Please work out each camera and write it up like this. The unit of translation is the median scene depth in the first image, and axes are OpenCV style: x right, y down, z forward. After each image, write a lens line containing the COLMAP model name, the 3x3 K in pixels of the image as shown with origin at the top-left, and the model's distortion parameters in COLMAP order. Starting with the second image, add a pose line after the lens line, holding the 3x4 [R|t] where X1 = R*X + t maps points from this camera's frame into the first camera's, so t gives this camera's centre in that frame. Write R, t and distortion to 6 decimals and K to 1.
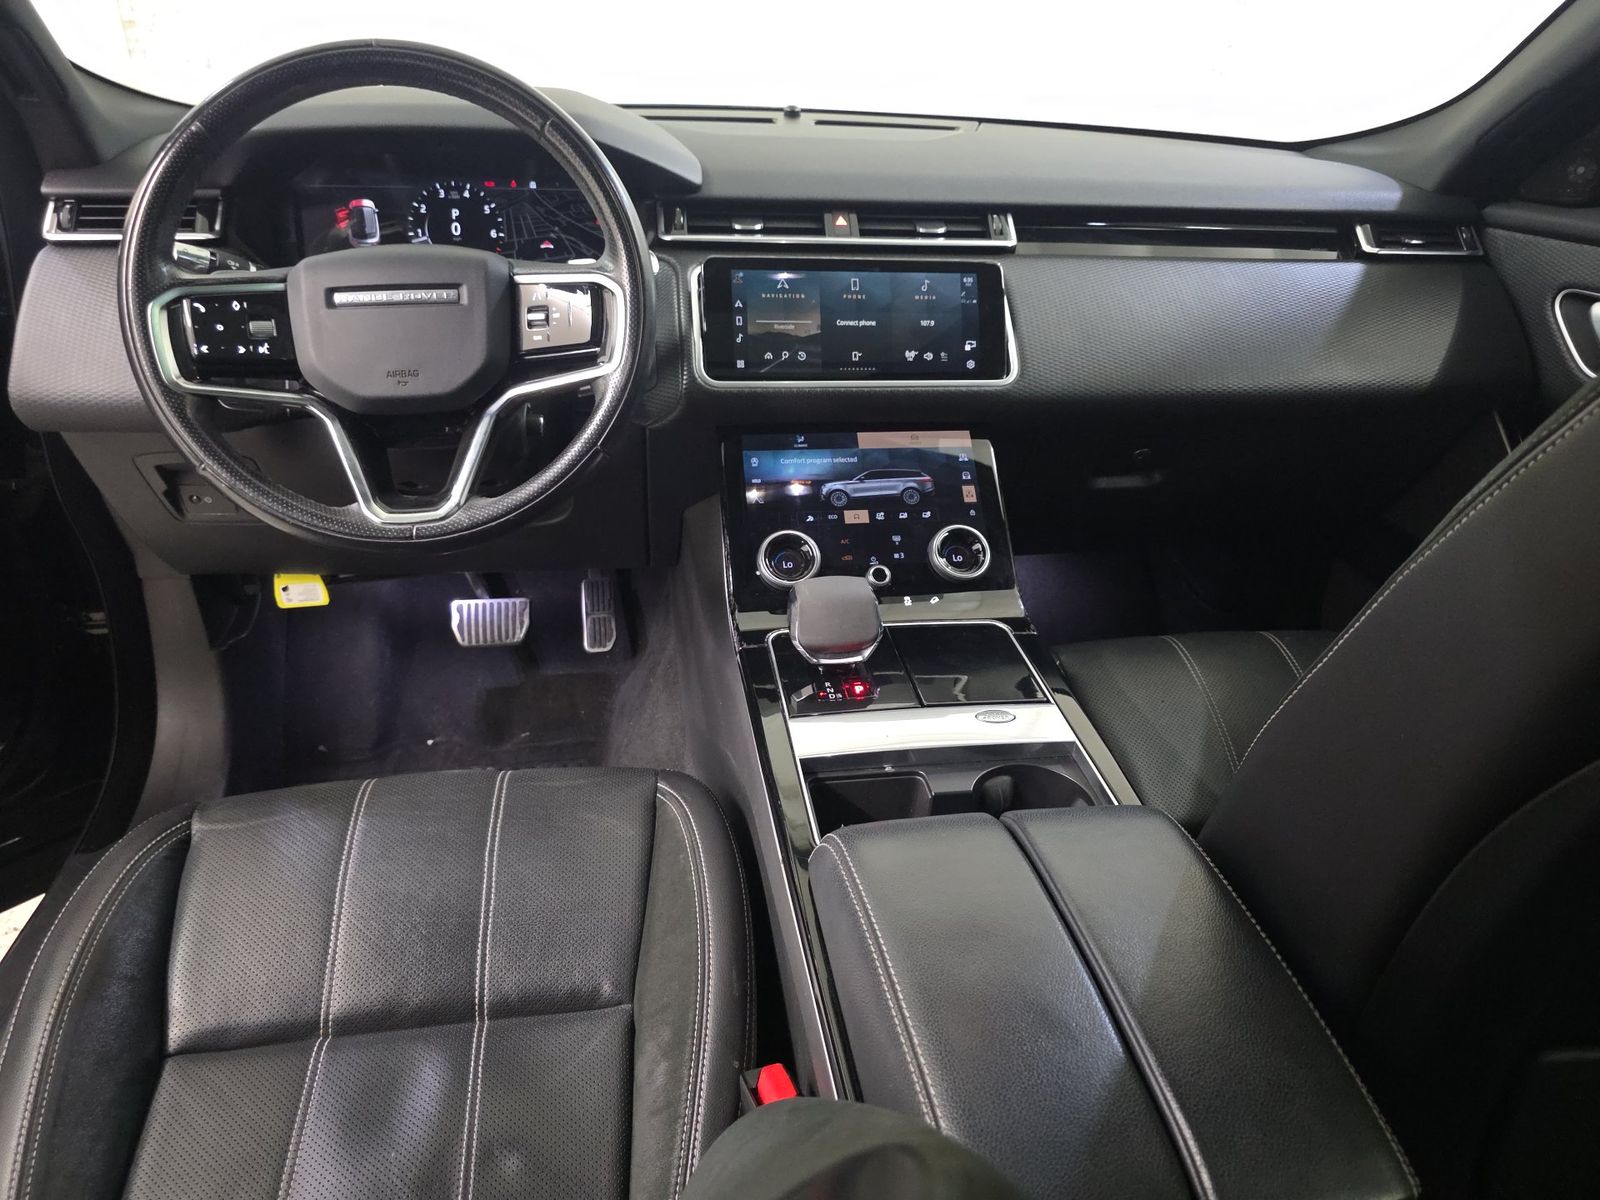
lens RADIAL K [[1086.2, 0, 832.8], [0, 1086.2, 599.0], [0, 0, 1]] dist [0.020131, -0.039227]
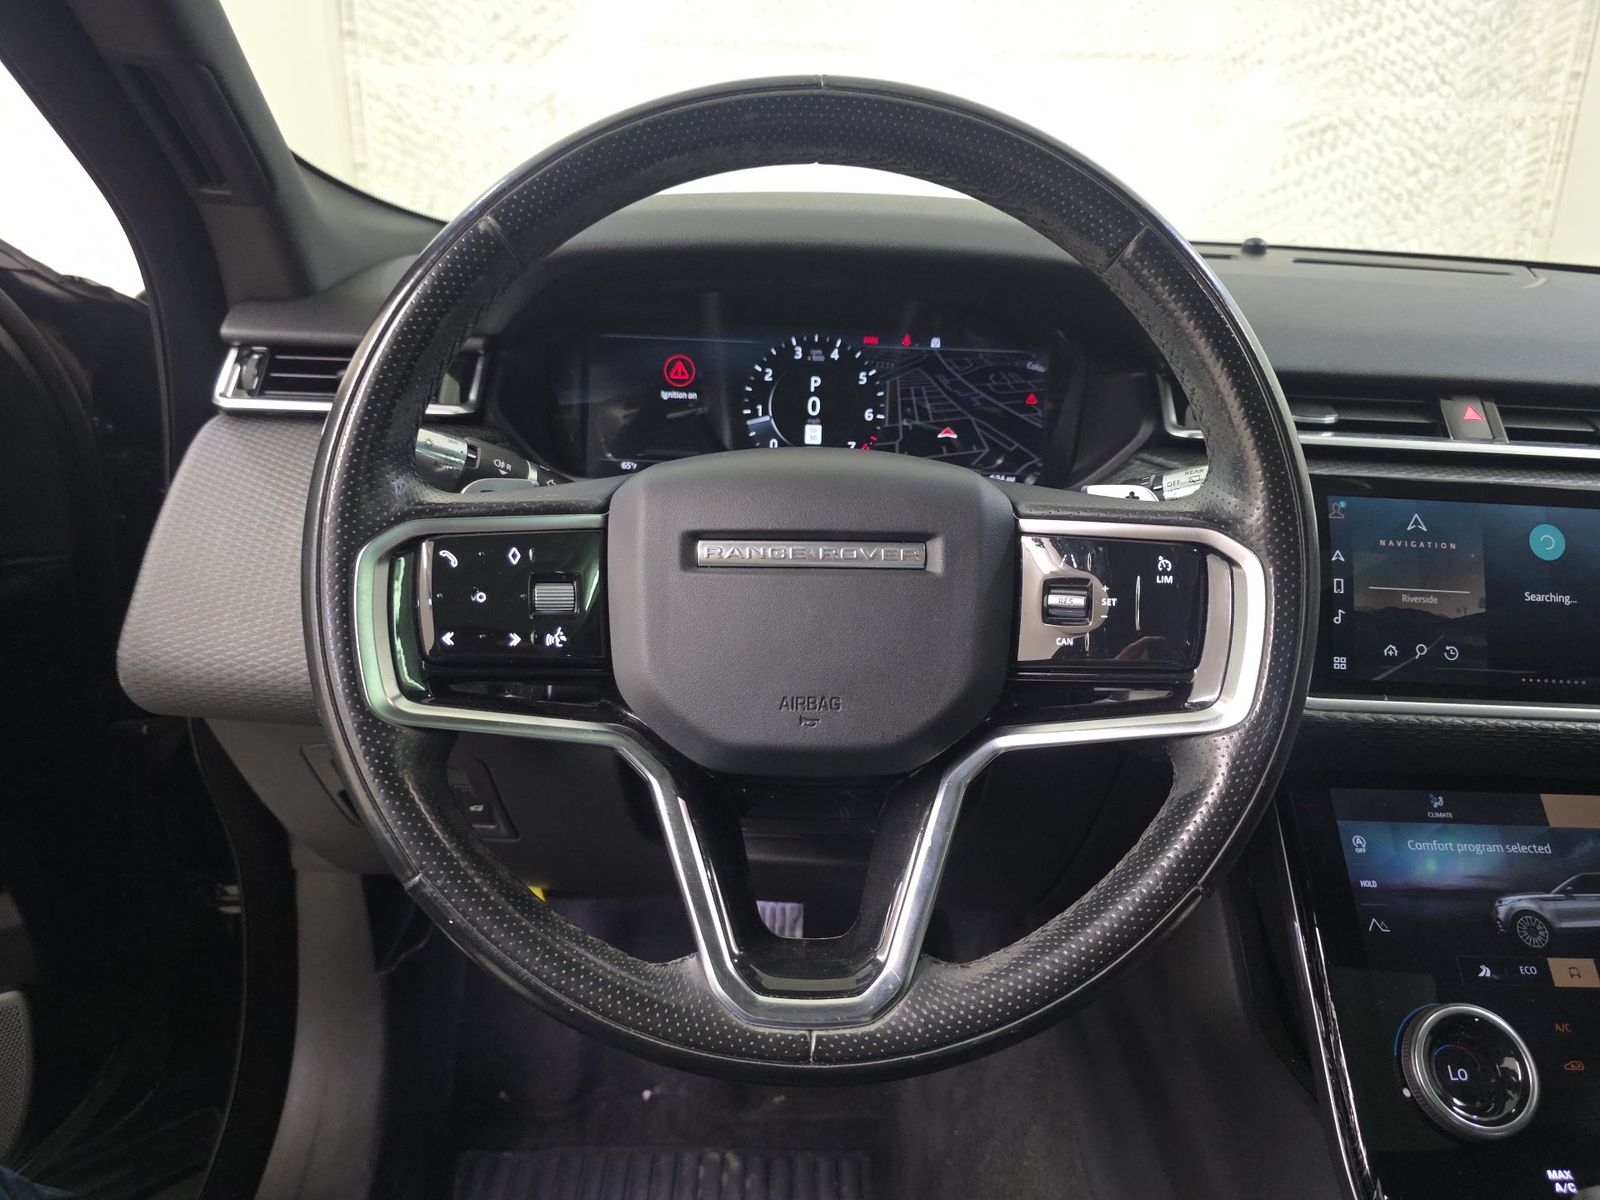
lens RADIAL K [[1079.1, 0, 806.9], [0, 1079.1, 592.7], [0, 0, 1]] dist [0.008366, -0.019951]
pose [[0.987813, 0.055197, -0.145532, -0.275181], [-0.074229, 0.988892, -0.128772, -0.161842], [0.136808, 0.138006, 0.980937, 0.424001]]
